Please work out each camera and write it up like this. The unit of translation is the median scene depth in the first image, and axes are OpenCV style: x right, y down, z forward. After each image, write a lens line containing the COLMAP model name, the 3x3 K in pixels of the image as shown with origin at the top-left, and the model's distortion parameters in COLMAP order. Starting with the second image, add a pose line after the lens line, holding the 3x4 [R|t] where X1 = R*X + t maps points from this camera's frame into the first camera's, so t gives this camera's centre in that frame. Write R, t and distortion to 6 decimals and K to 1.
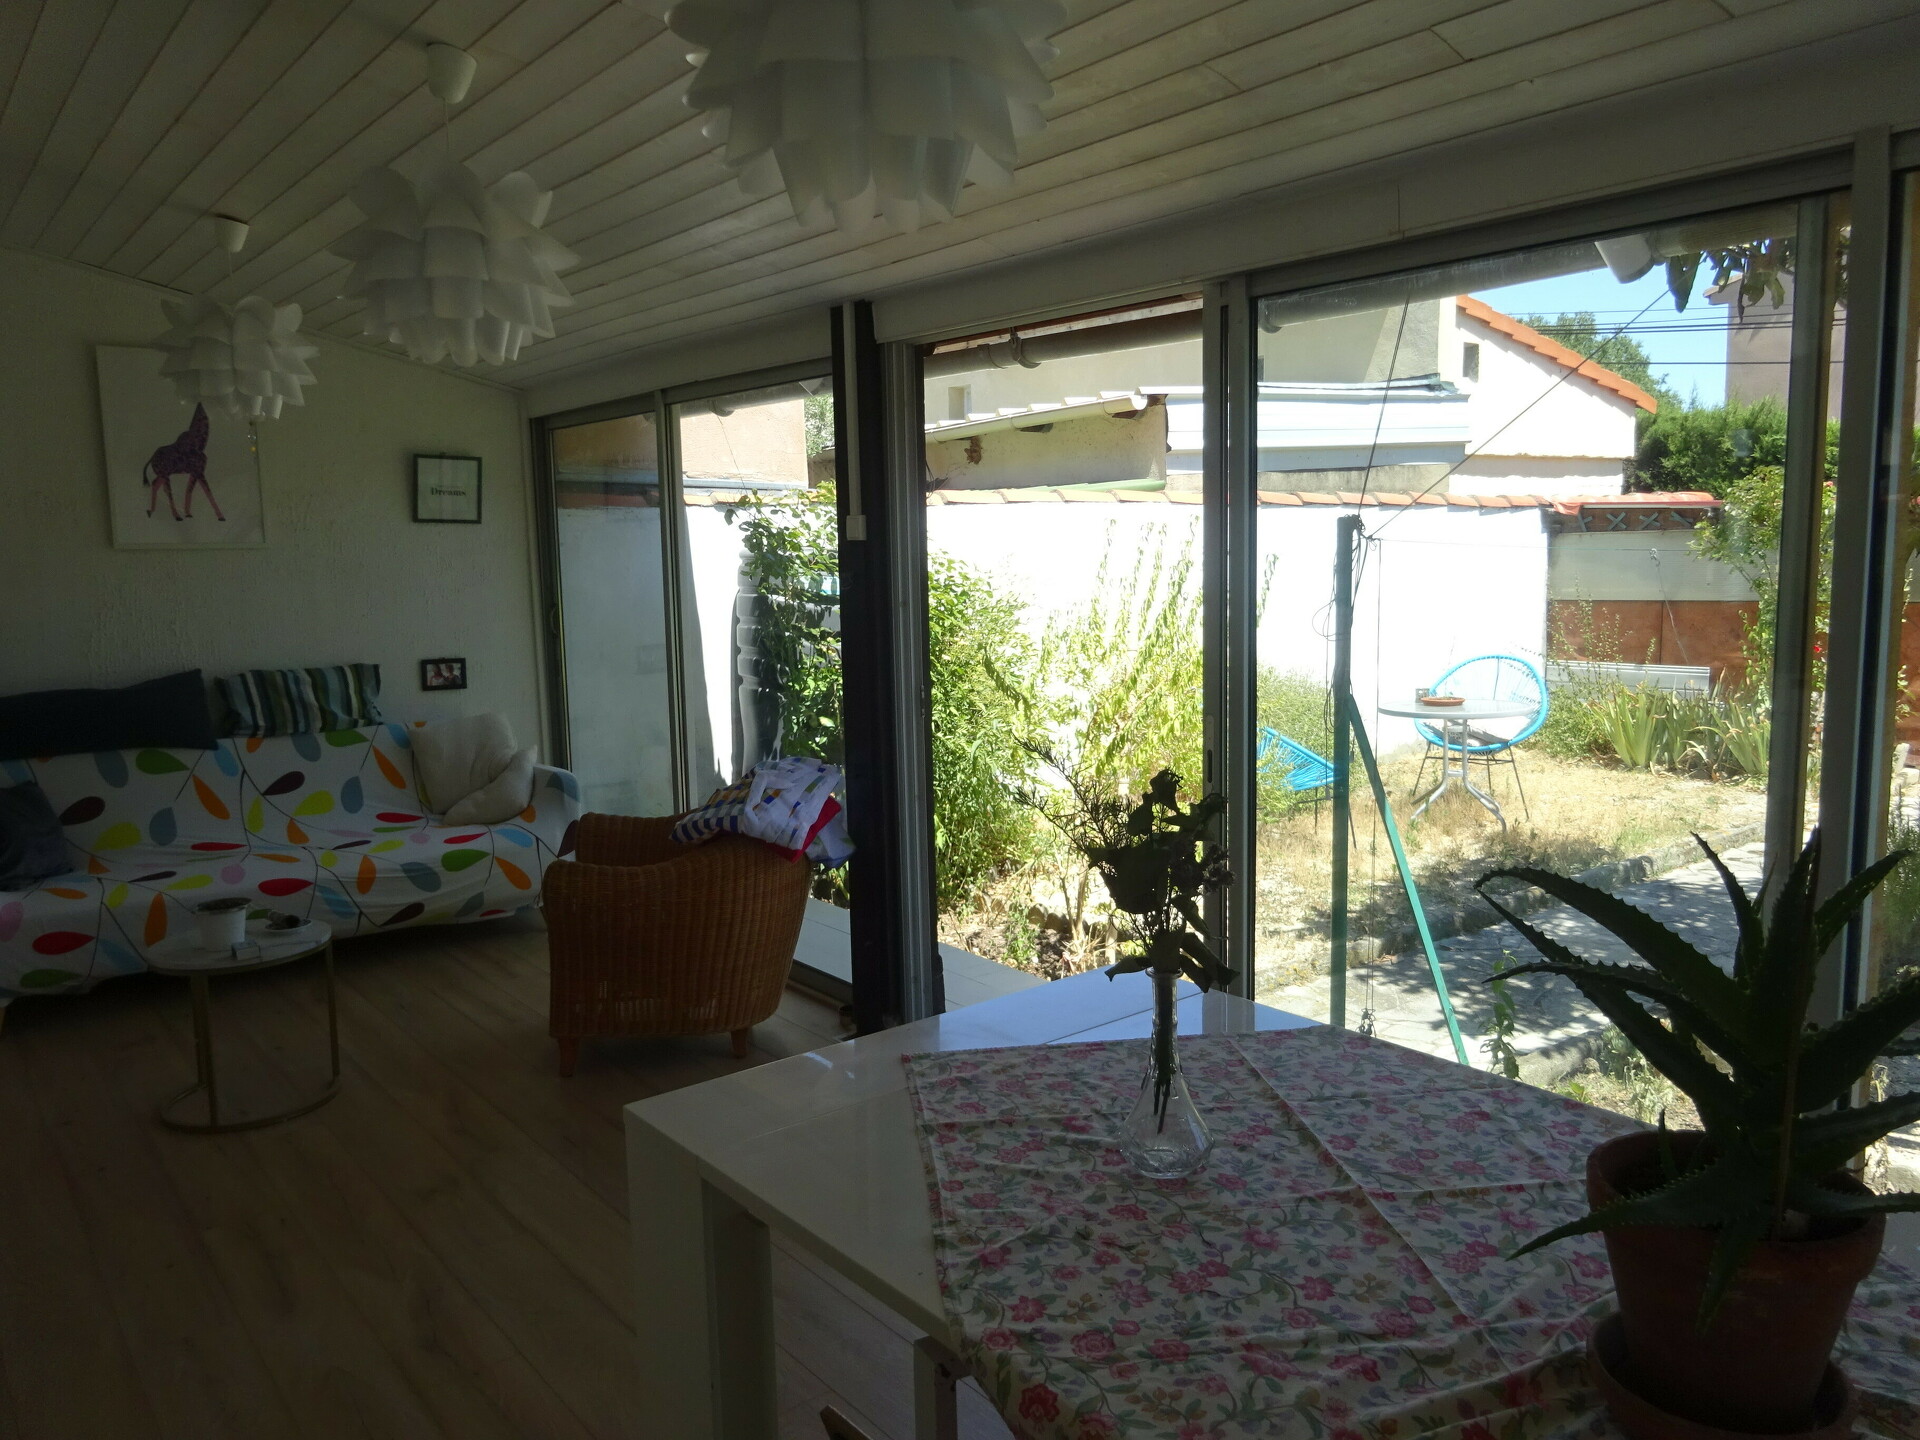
lens RADIAL K [[1410.1, 0, 960.0], [0, 1410.1, 720.0], [0, 0, 1]] dist [0.006299, -0.000070]
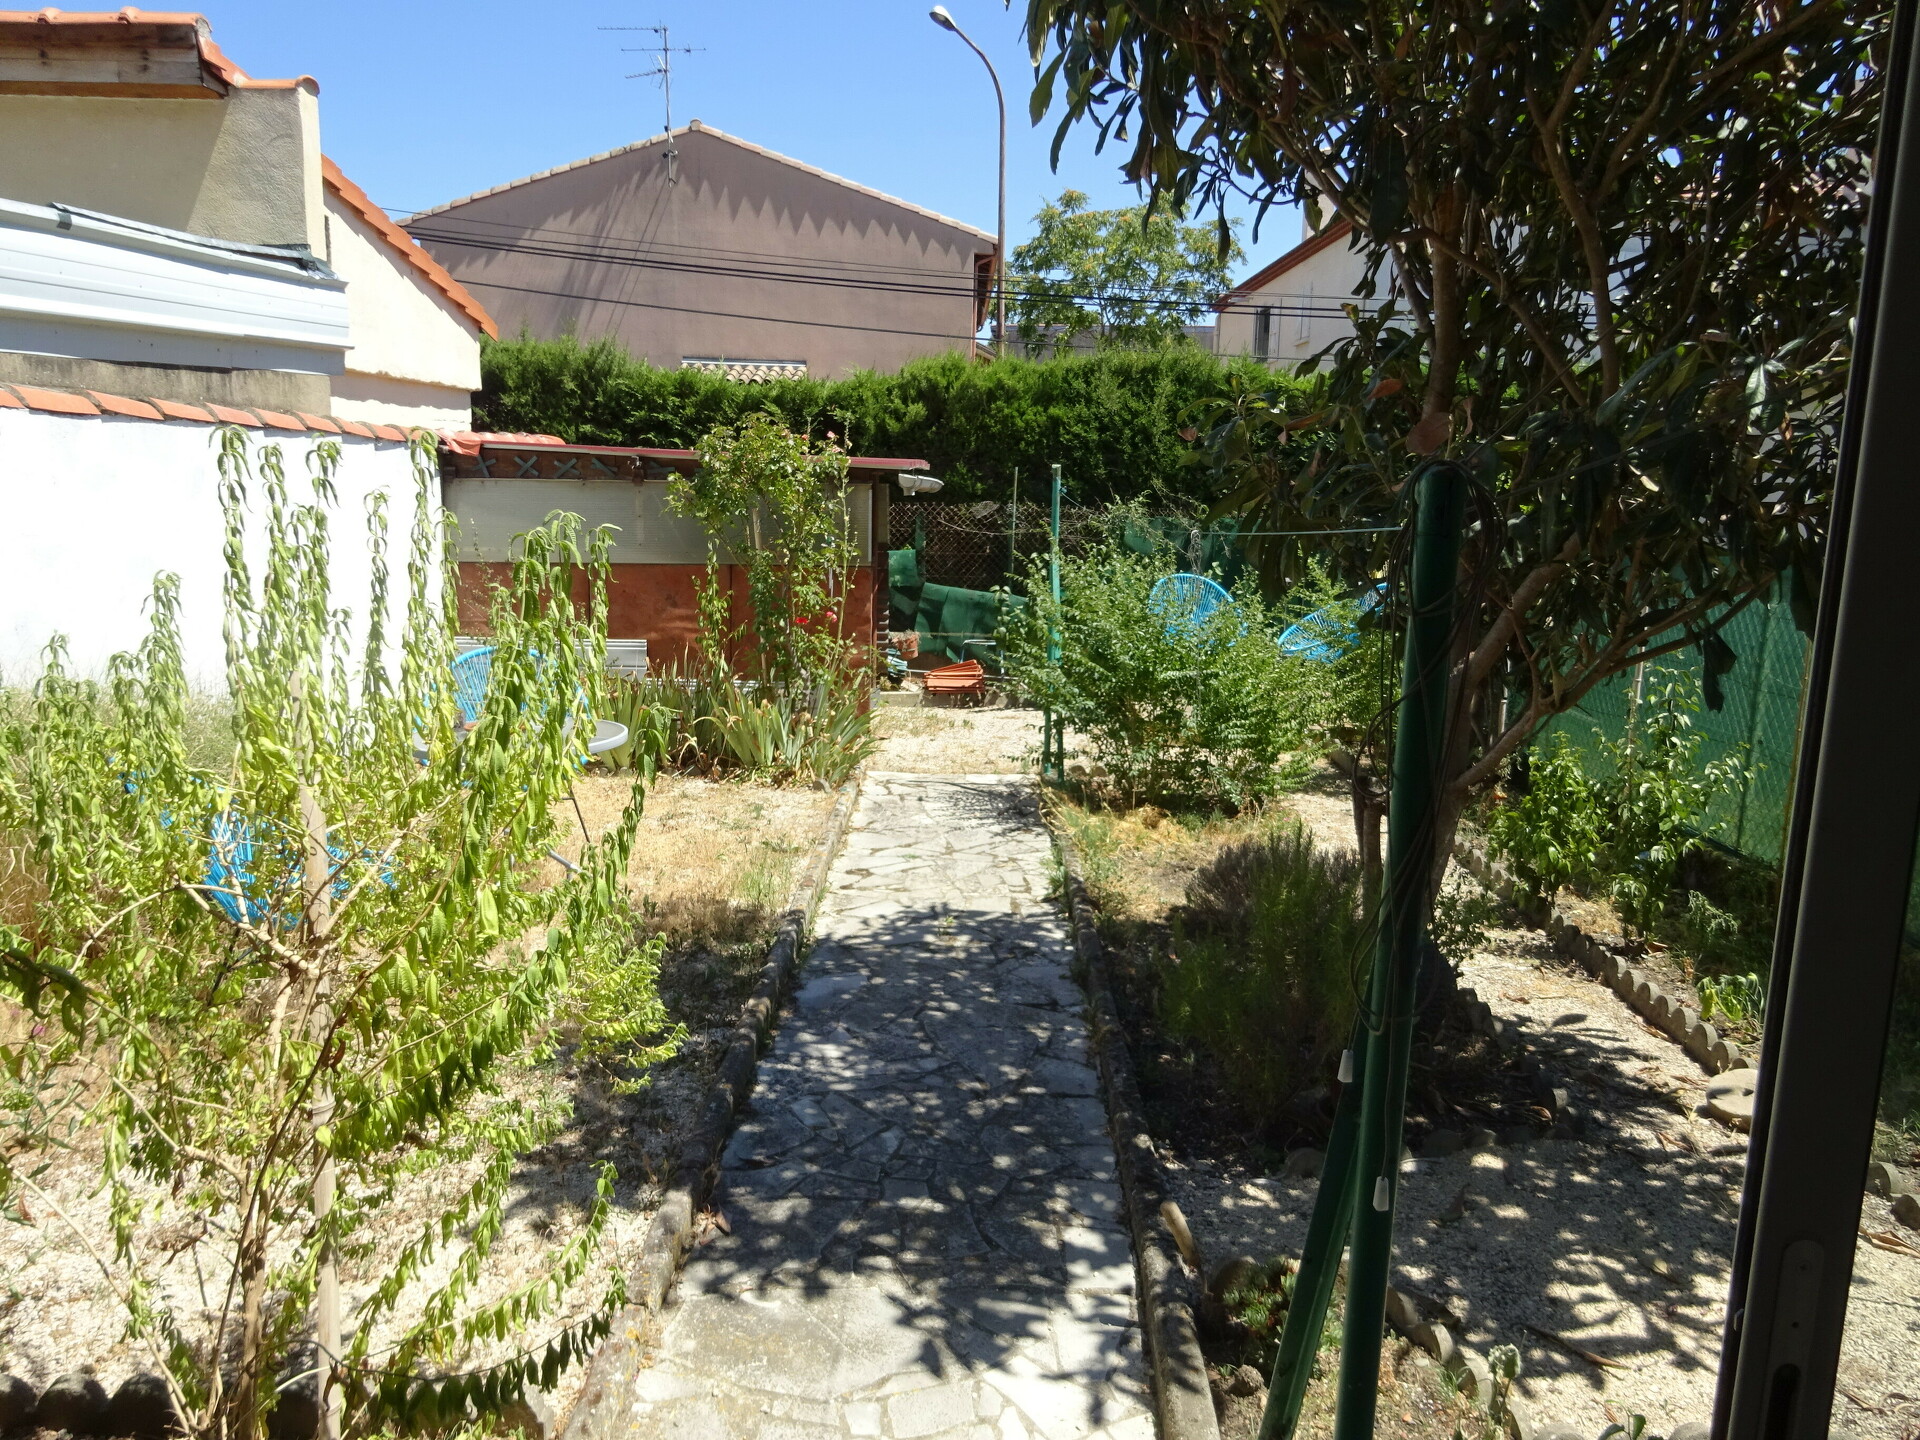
lens RADIAL K [[1410.1, 0, 960.0], [0, 1410.1, 720.0], [0, 0, 1]] dist [0.006299, -0.000070]
pose [[0.618675, -0.096258, 0.779728, -0.035737], [0.062538, 0.995350, 0.073256, -0.039823], [-0.783154, 0.003441, 0.621818, 0.304631]]
